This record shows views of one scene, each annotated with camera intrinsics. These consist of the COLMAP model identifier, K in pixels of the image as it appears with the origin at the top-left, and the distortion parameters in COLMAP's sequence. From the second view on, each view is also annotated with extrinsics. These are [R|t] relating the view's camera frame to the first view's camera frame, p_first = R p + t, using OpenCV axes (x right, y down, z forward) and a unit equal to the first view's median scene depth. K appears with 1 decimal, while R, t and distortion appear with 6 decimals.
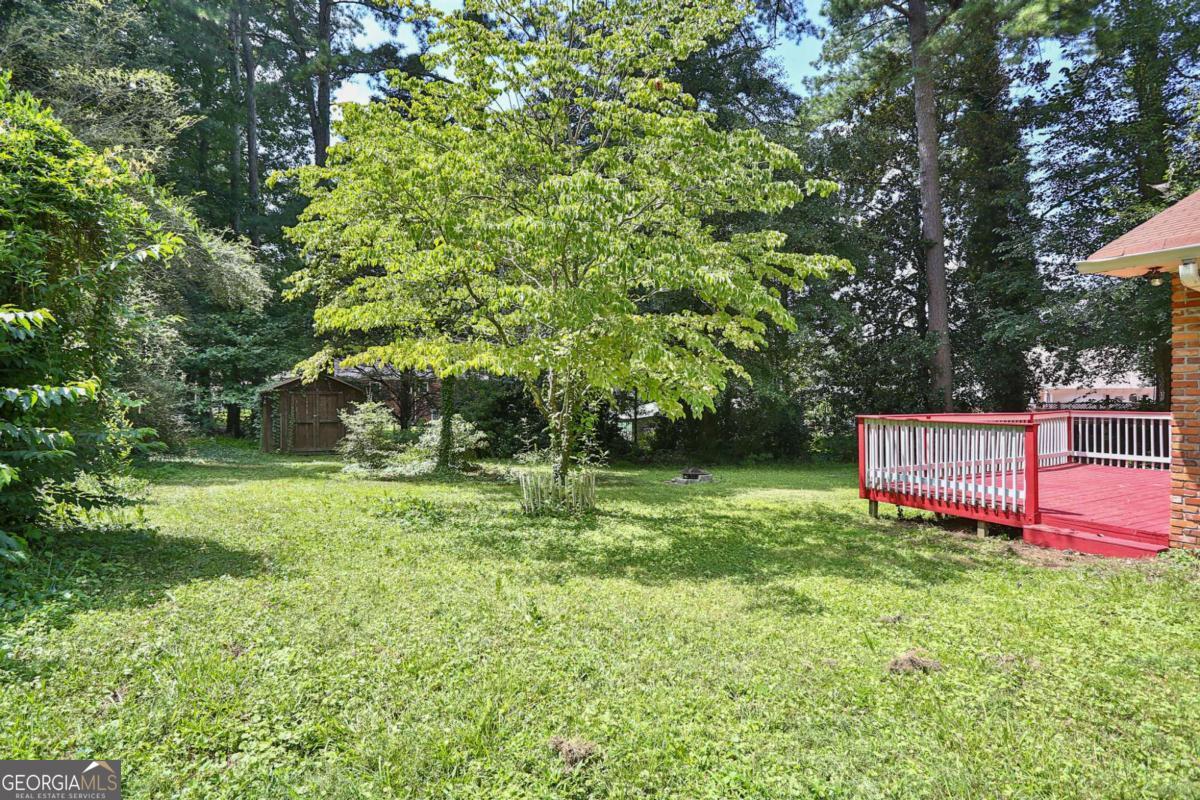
lens RADIAL K [[600.1, 0, 598.1], [0, 600.1, 398.5], [0, 0, 1]] dist [-0.081816, 0.037784]
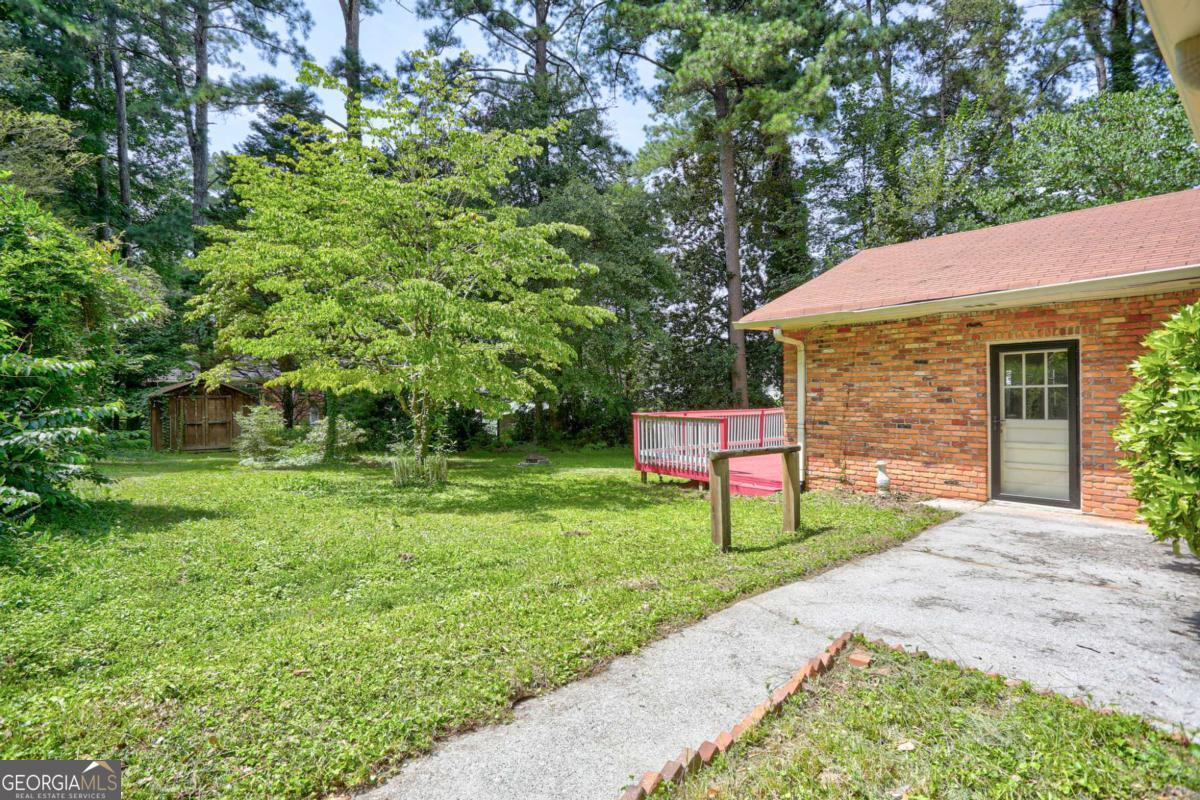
lens RADIAL K [[573.6, 0, 593.5], [0, 573.6, 398.0], [0, 0, 1]] dist [-0.078175, 0.036634]
pose [[0.979866, -0.008146, 0.199488, 0.045536], [0.006986, 0.999954, 0.006519, -0.013750], [-0.199532, -0.004994, 0.979879, -0.262614]]
